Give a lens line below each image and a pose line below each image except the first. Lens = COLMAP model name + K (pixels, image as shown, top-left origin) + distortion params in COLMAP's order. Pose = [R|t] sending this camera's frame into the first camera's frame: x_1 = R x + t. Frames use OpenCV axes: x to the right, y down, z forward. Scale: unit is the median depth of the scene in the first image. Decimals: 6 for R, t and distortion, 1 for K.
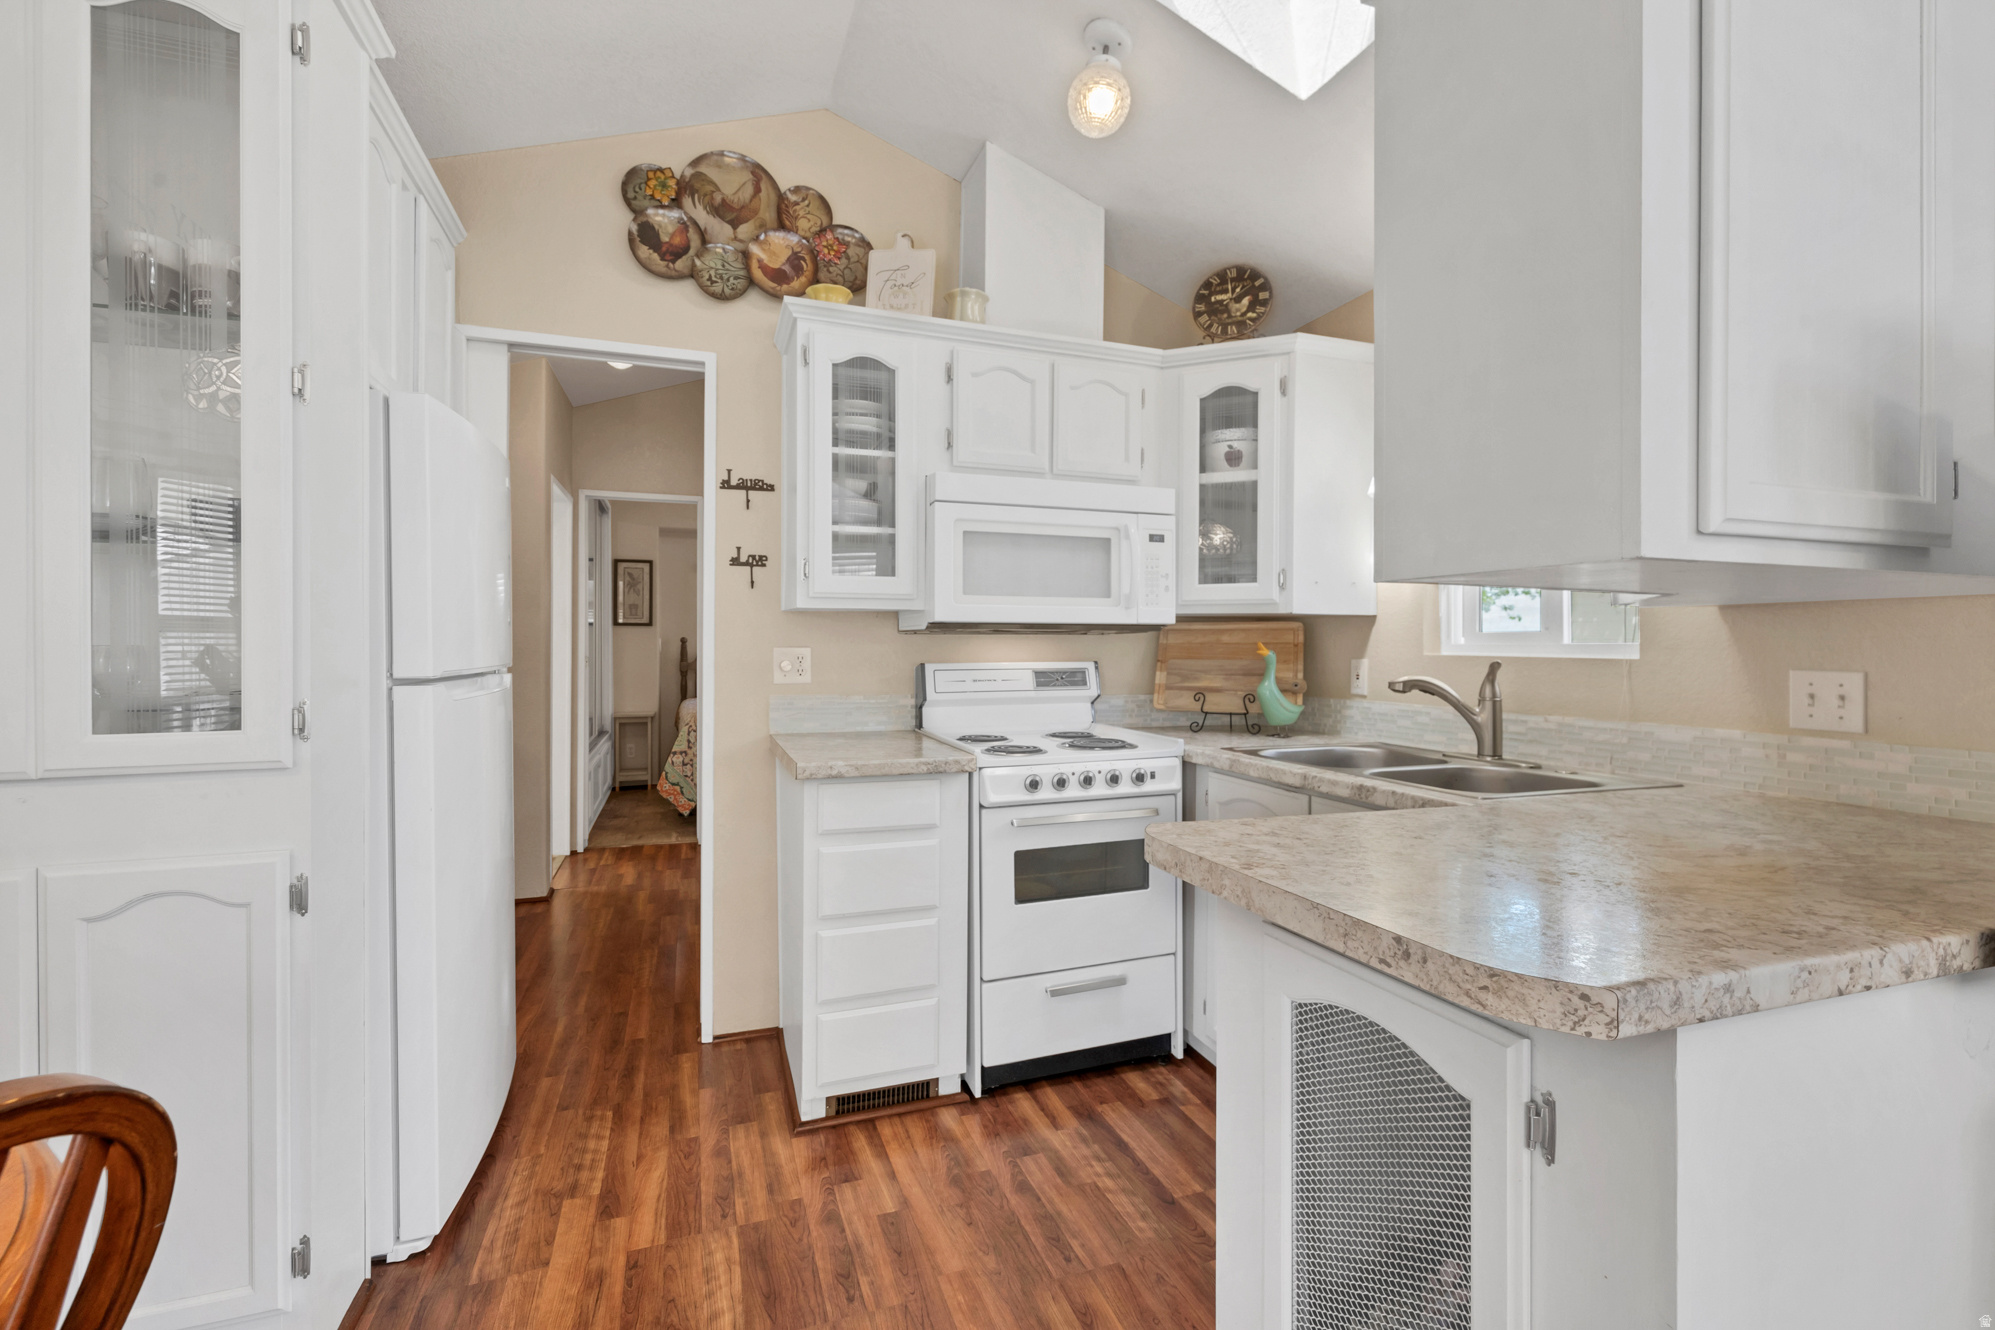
lens RADIAL K [[862.5, 0, 1003.3], [0, 862.5, 644.8], [0, 0, 1]] dist [0.002357, -0.000489]
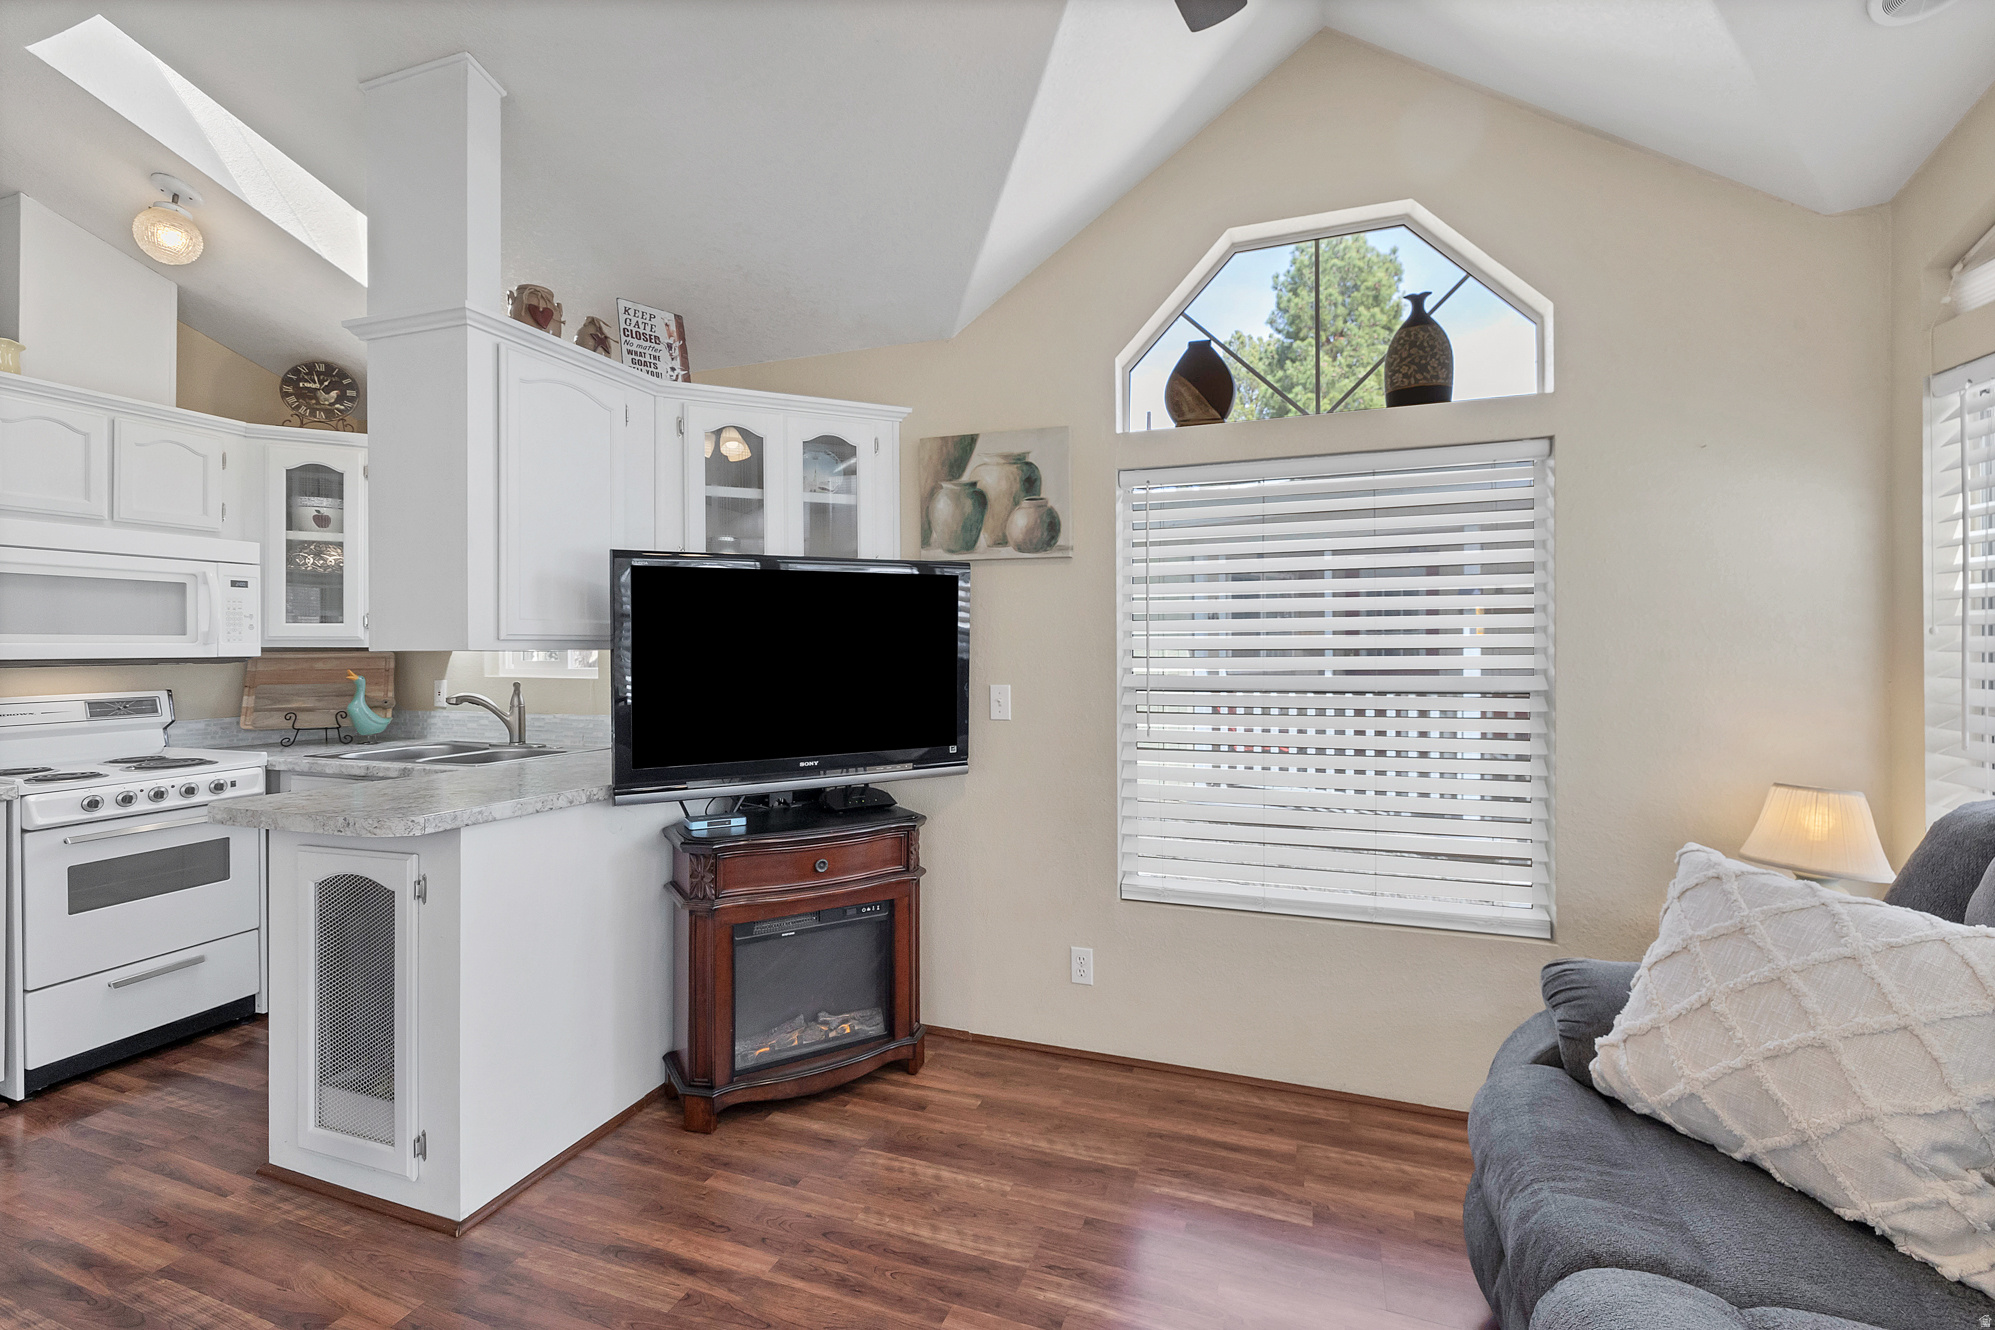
lens RADIAL K [[862.5, 0, 989.2], [0, 862.5, 646.3], [0, 0, 1]] dist [0.002357, -0.000489]
pose [[0.651227, -0.003912, 0.758873, -0.050178], [0.006294, 0.999980, -0.000247, -0.031952], [-0.758857, 0.004938, 0.651239, -0.540509]]
